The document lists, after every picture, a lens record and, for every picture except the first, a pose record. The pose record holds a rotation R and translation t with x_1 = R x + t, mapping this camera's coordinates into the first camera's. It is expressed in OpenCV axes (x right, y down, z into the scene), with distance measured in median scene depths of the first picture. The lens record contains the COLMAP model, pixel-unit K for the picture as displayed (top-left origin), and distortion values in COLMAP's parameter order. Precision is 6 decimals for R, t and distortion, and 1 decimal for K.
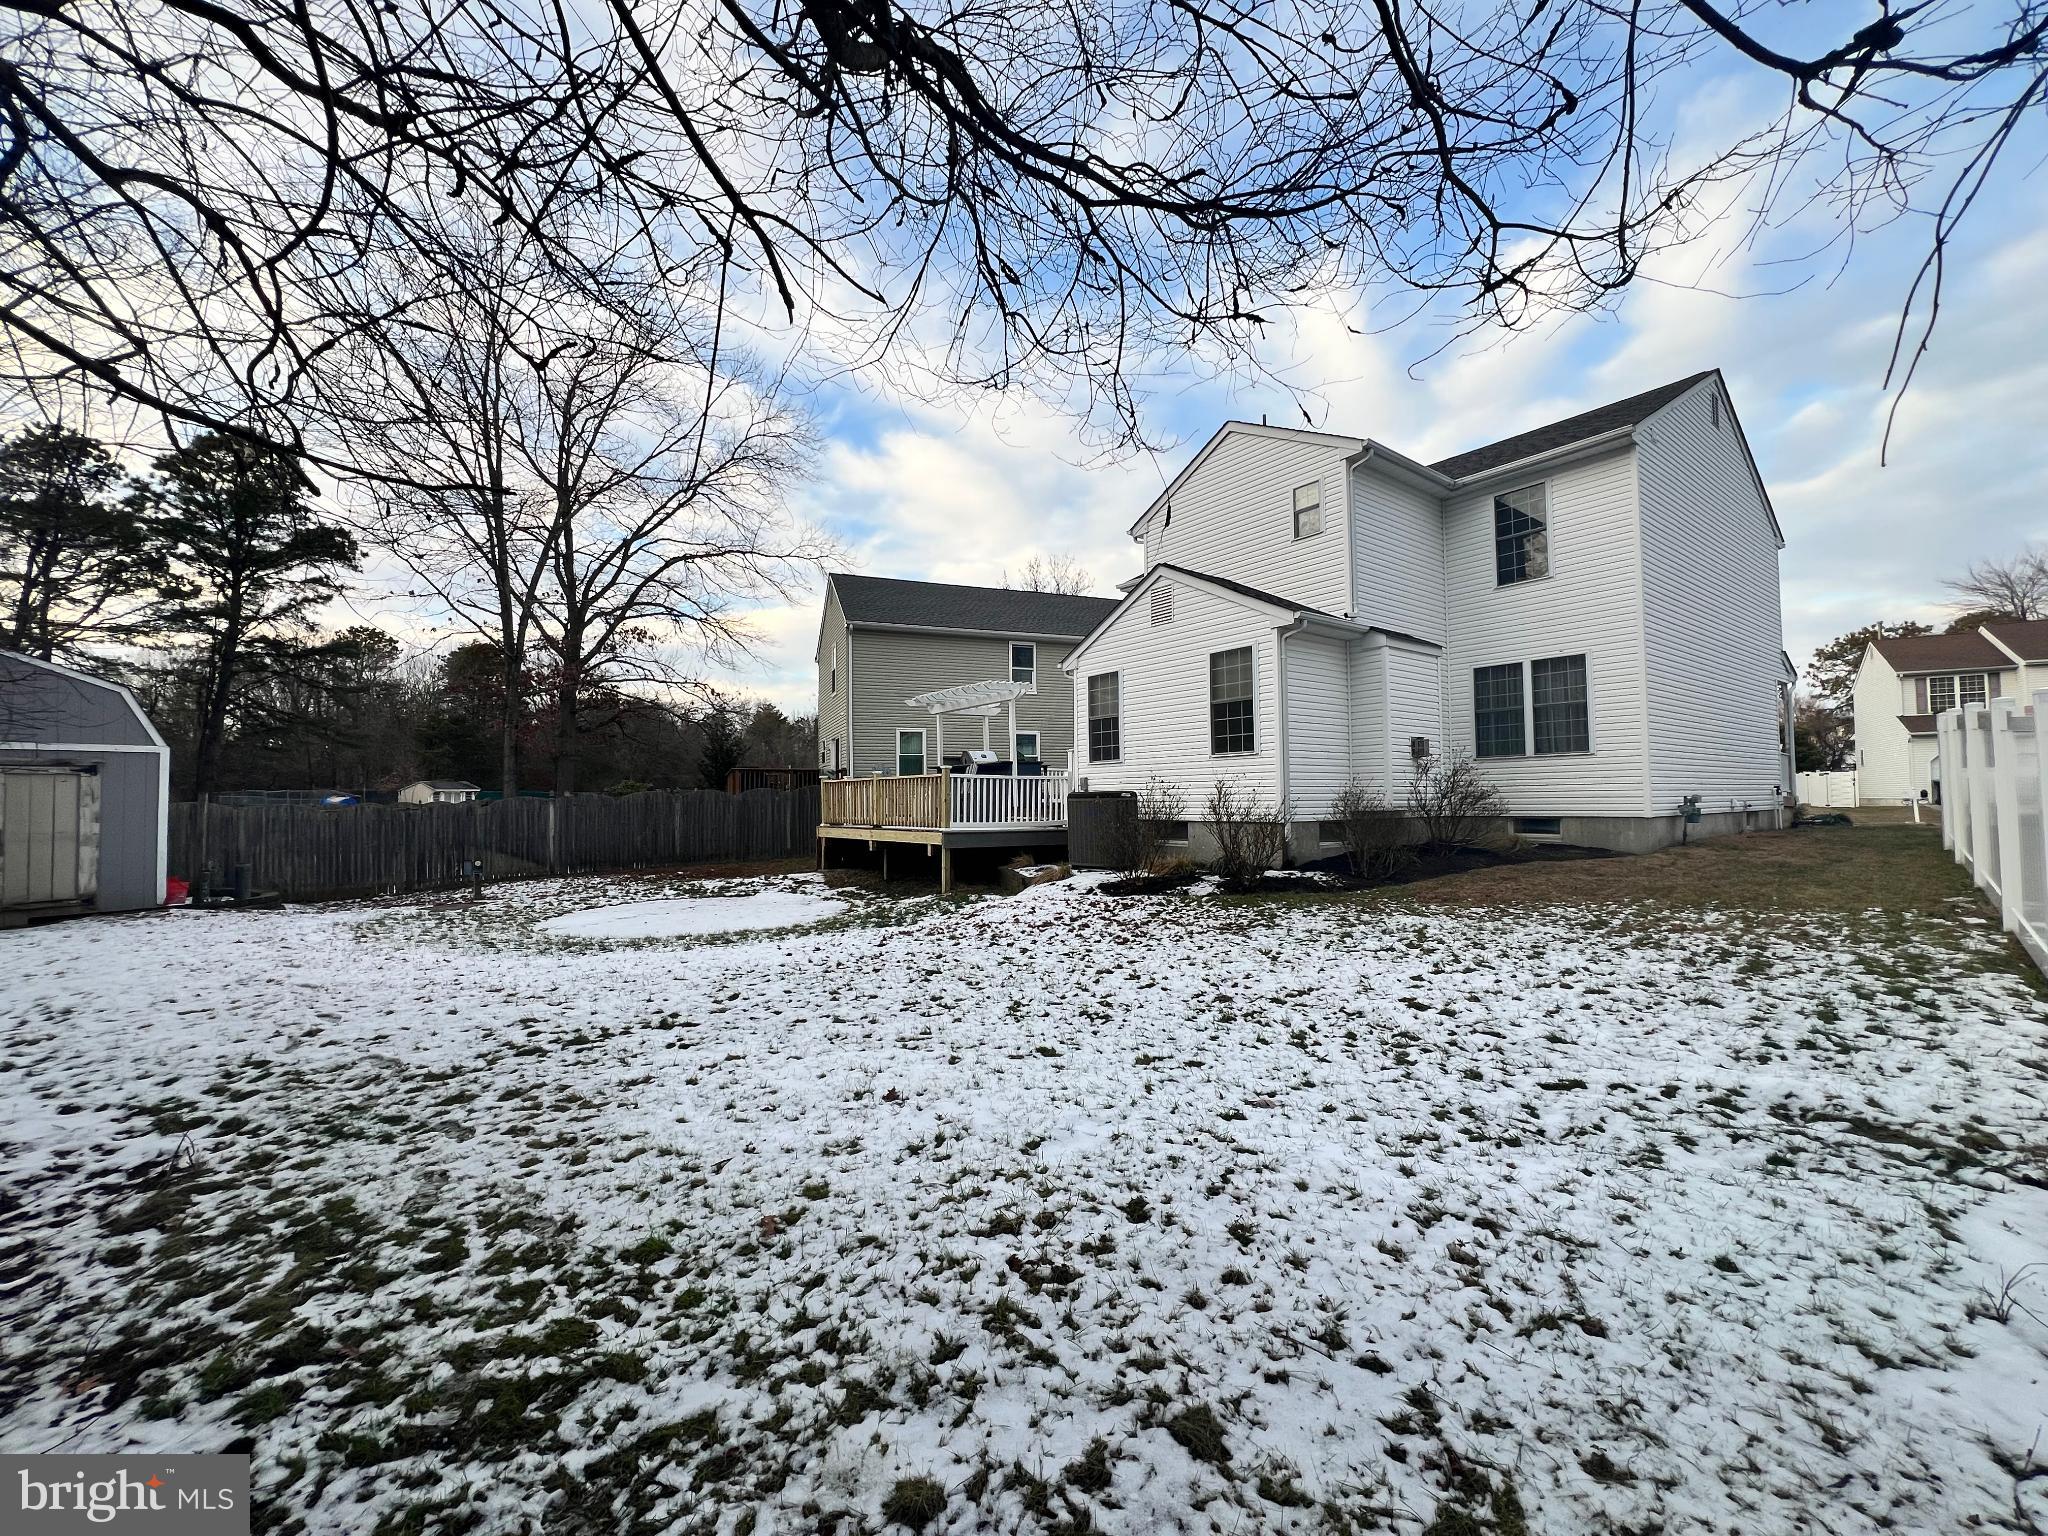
lens RADIAL K [[822.2, 0, 1022.3], [0, 822.2, 772.3], [0, 0, 1]] dist [0.002208, 0.000051]
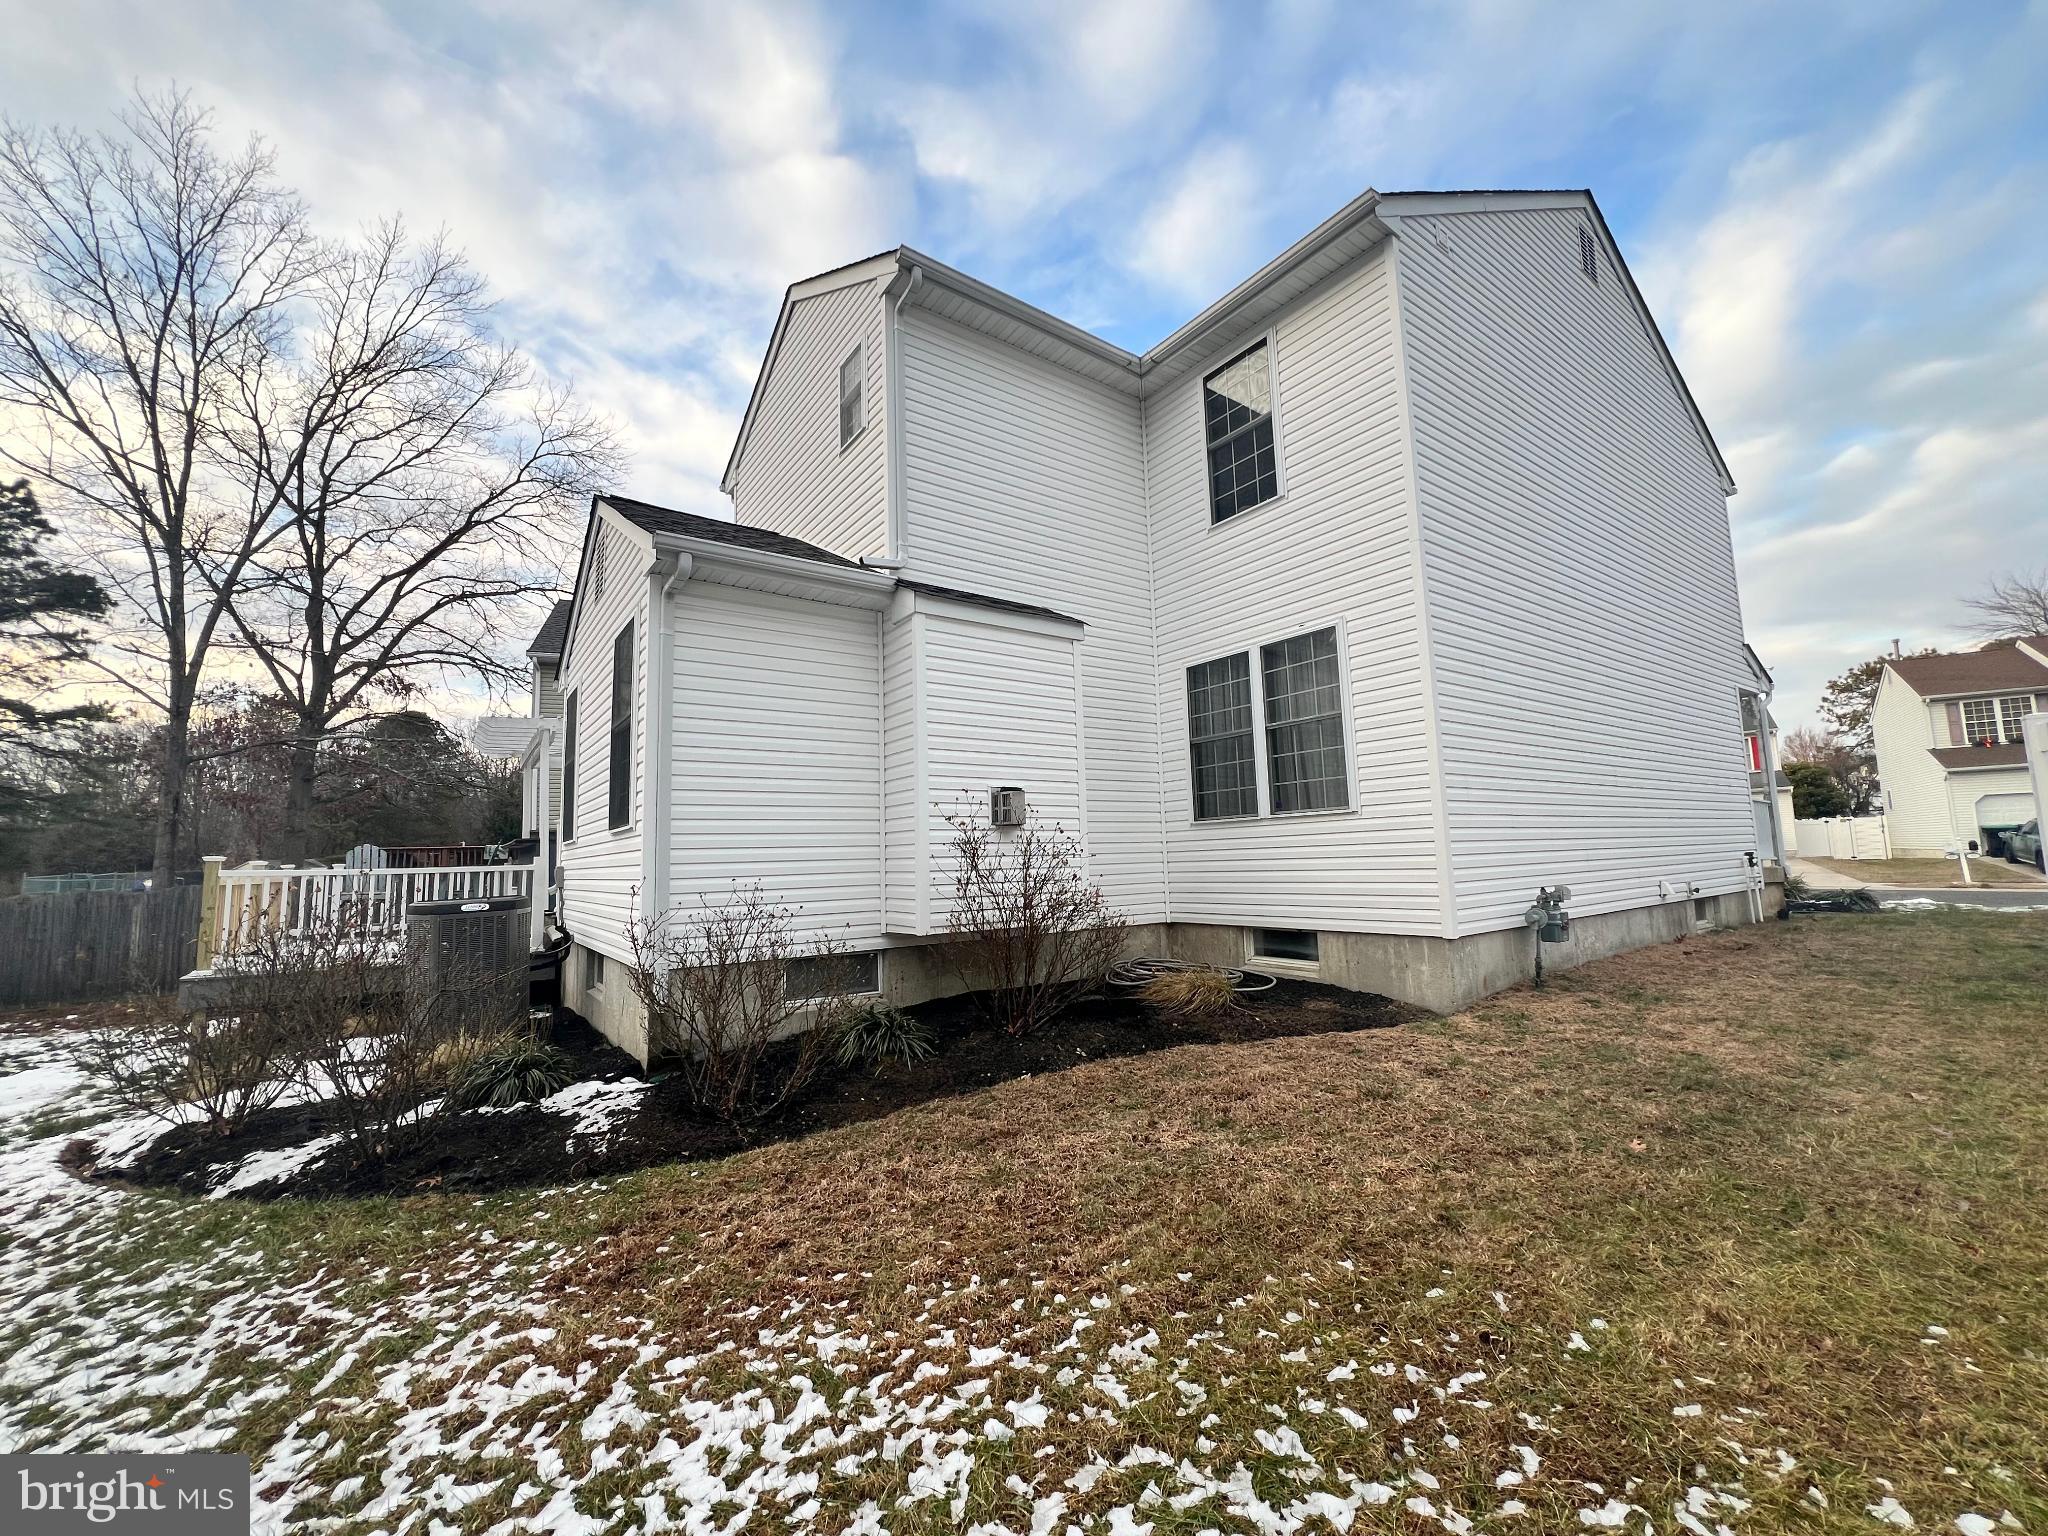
lens RADIAL K [[822.2, 0, 1026.1], [0, 822.2, 773.2], [0, 0, 1]] dist [0.002208, 0.000051]
pose [[0.999634, -0.022565, -0.014937, 0.436317], [0.021440, 0.997203, -0.071604, -0.012495], [0.016511, 0.071258, 0.997321, 0.417779]]
